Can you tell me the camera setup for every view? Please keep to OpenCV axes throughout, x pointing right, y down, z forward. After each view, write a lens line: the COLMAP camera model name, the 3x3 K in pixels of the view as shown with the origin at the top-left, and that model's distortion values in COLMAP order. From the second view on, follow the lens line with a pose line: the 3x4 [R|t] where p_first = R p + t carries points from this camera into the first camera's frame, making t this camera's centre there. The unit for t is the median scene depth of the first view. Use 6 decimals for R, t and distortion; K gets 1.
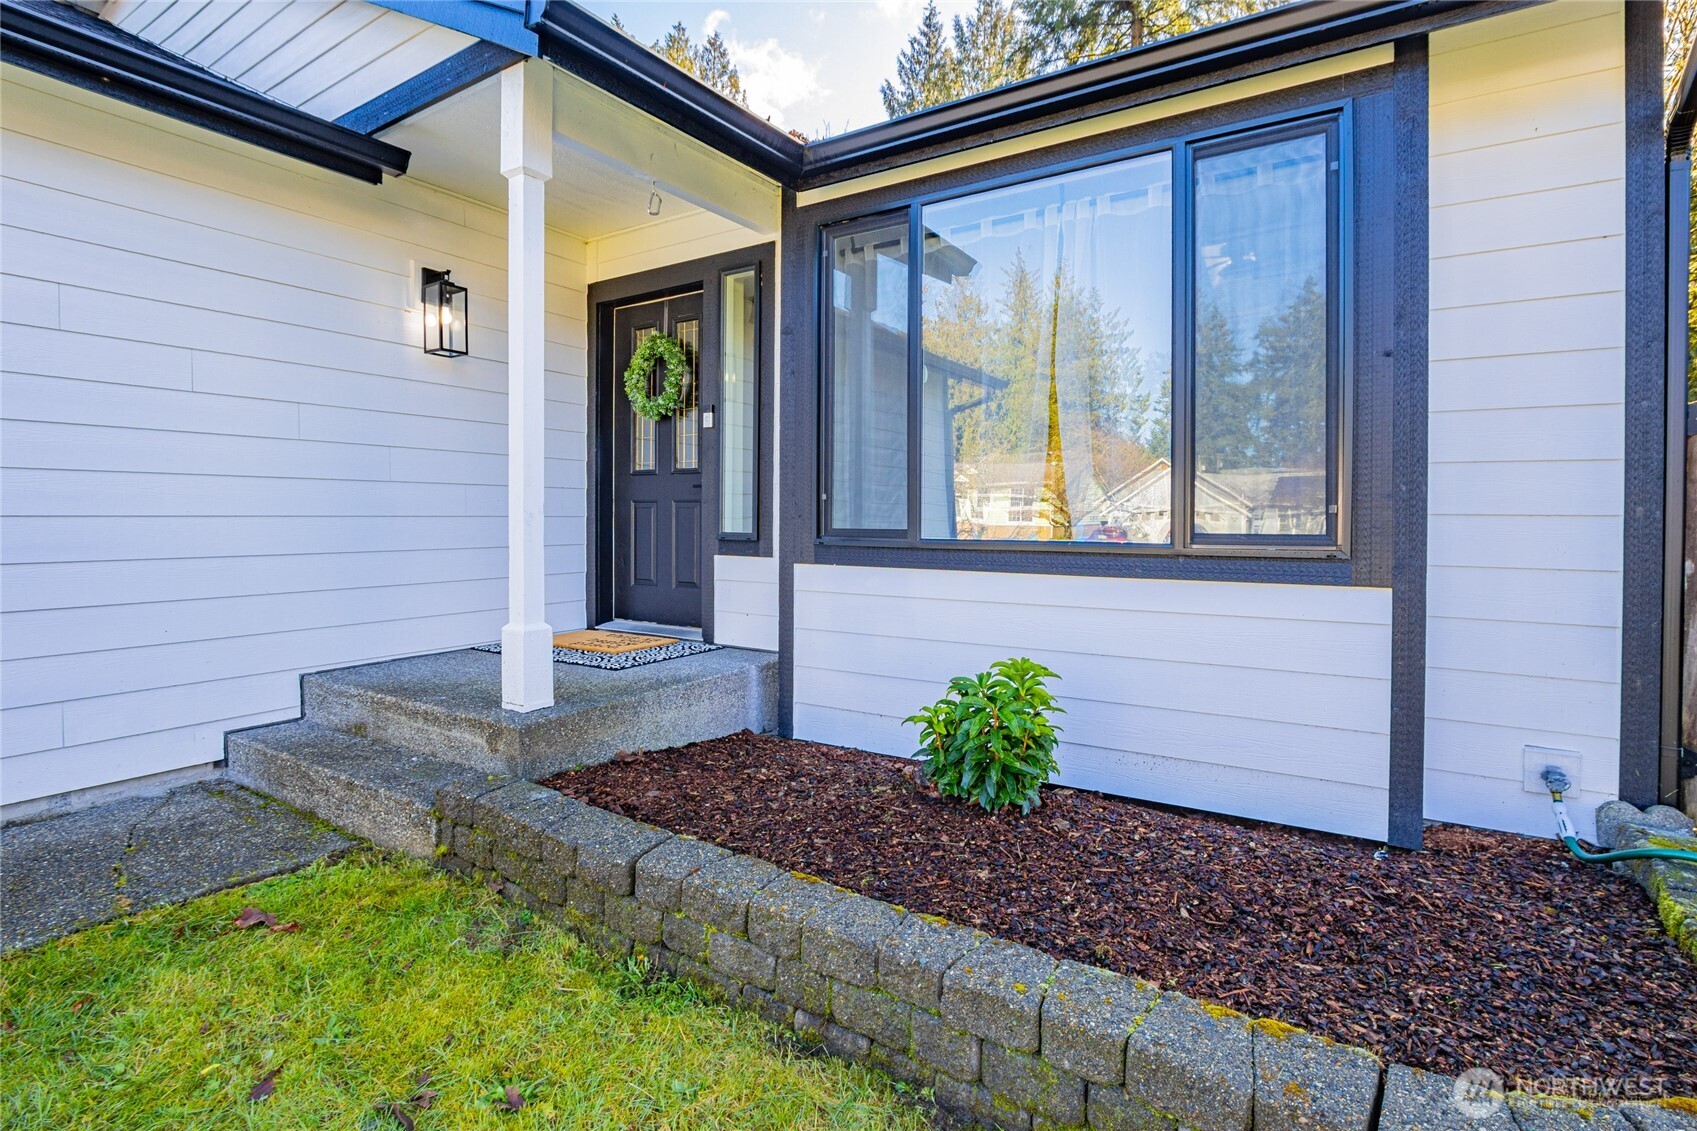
lens RADIAL K [[814.1, 0, 856.4], [0, 814.1, 523.9], [0, 0, 1]] dist [-0.000598, -0.000018]
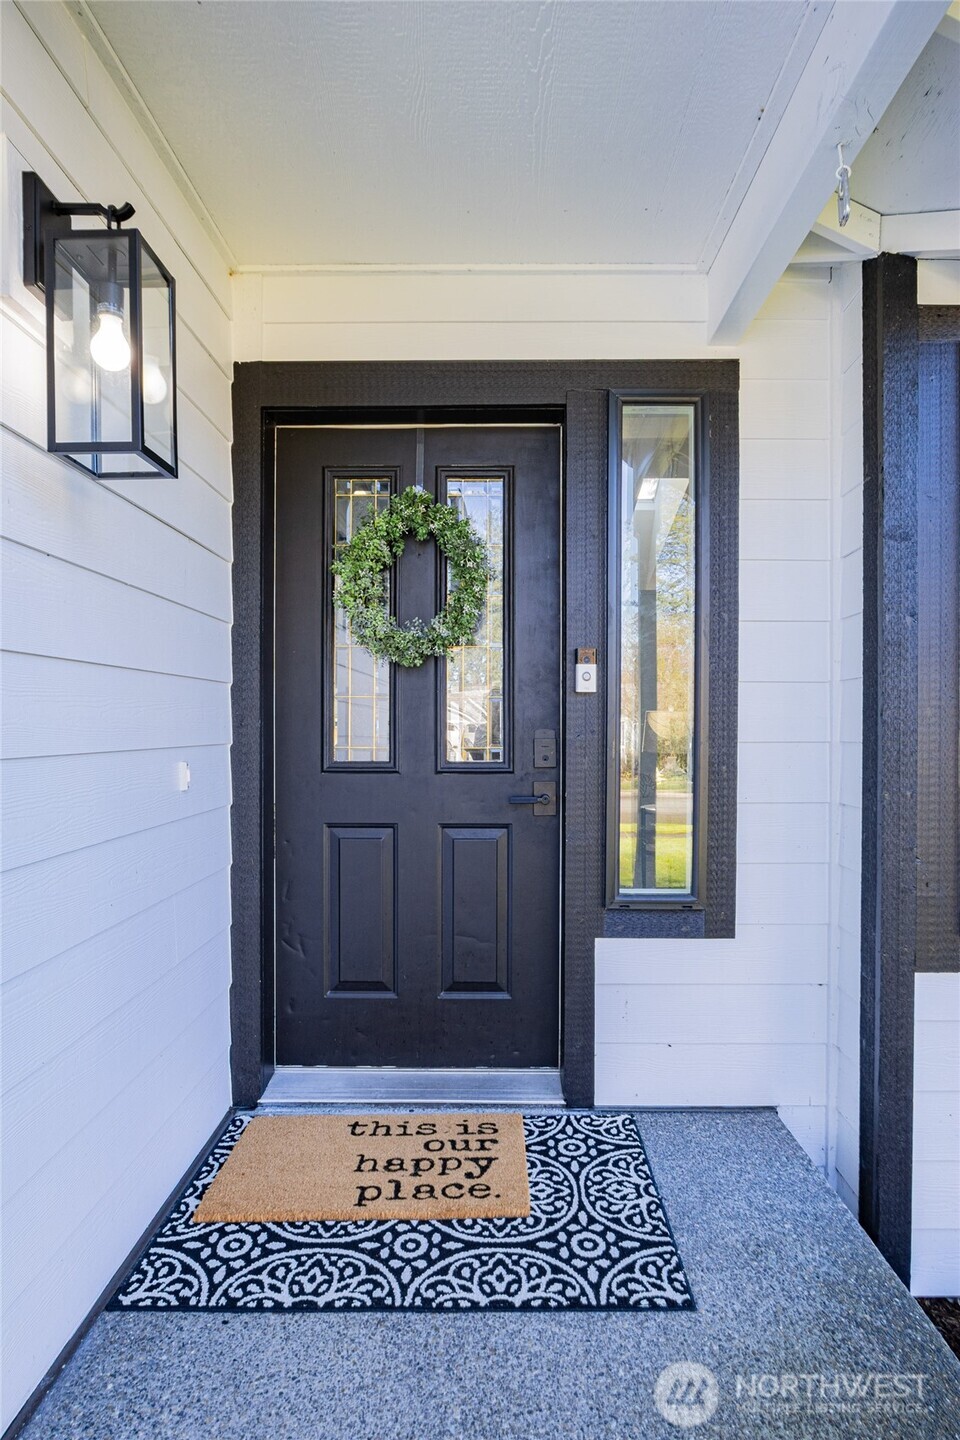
lens RADIAL K [[798.6, 0, 480.7], [0, 798.6, 722.2], [0, 0, 1]] dist [0.006794, 0.000531]
pose [[0.842008, -0.003751, 0.539451, -0.511641], [0.007910, 0.999954, -0.005393, -0.096396], [-0.539406, 0.008808, 0.841999, 0.606600]]
